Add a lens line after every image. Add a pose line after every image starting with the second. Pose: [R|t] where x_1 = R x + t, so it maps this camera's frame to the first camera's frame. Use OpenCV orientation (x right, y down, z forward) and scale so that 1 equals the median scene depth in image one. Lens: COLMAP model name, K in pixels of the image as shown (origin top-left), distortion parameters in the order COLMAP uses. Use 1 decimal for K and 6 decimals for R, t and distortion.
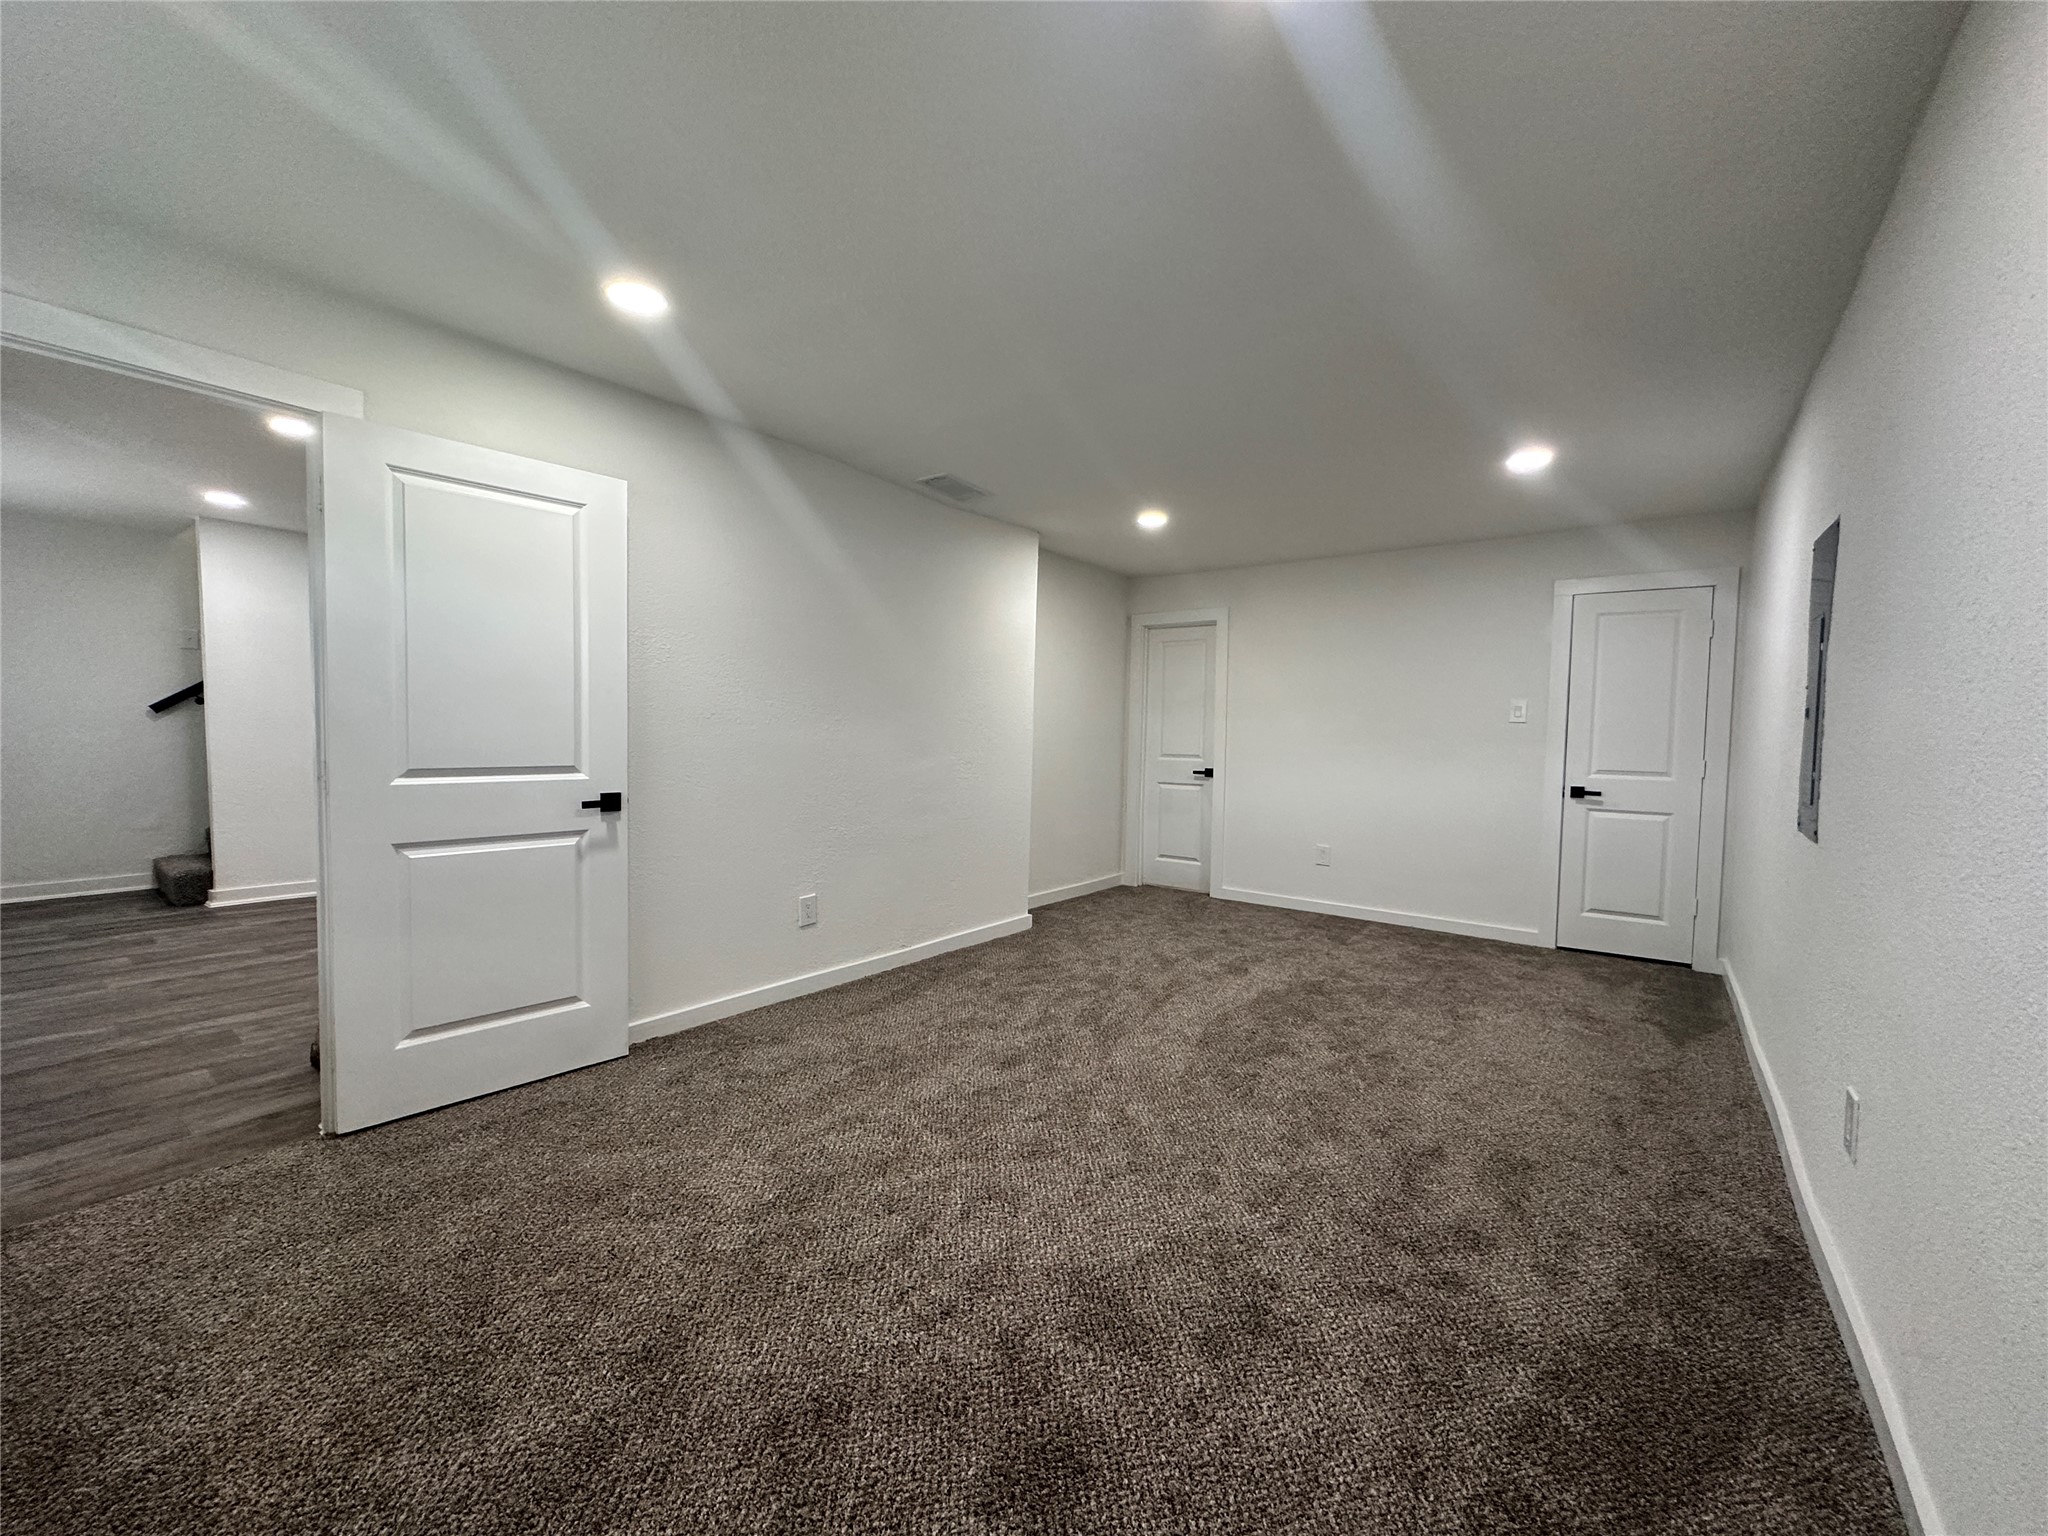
lens RADIAL K [[814.4, 0, 1022.0], [0, 814.4, 765.2], [0, 0, 1]] dist [0.001742, 0.001135]
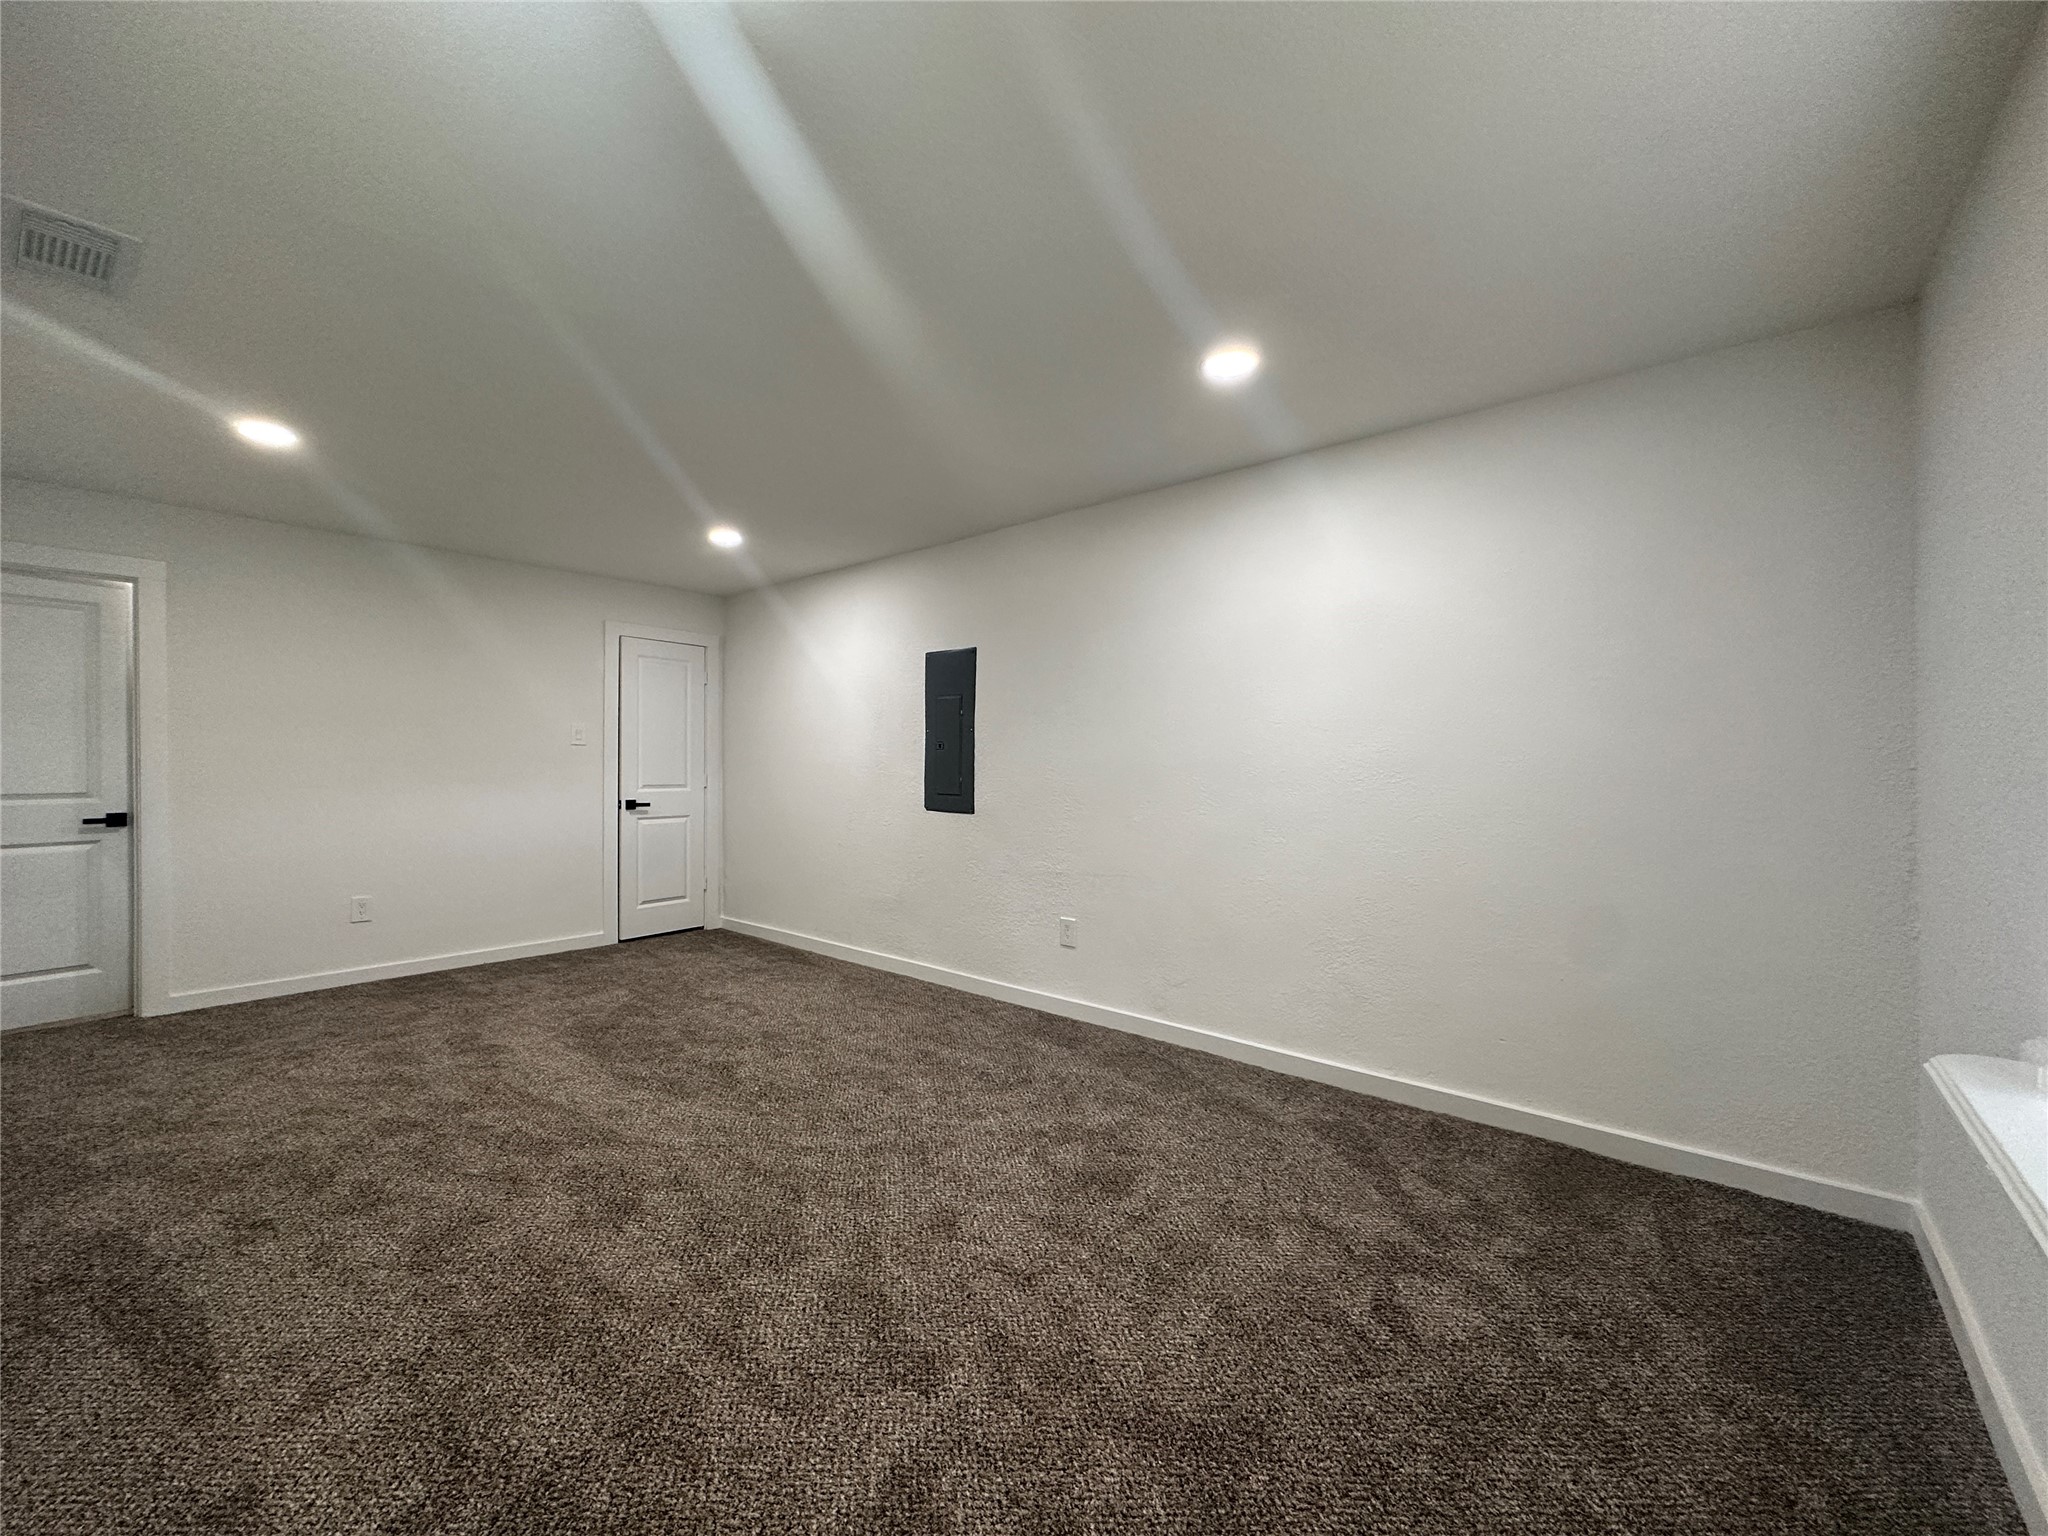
lens RADIAL K [[814.4, 0, 1022.8], [0, 814.4, 772.6], [0, 0, 1]] dist [0.001742, 0.001135]
pose [[0.054847, -0.028346, 0.998092, -0.589590], [0.034355, 0.999059, 0.026485, -0.032022], [-0.997904, 0.032837, 0.055769, 0.477573]]
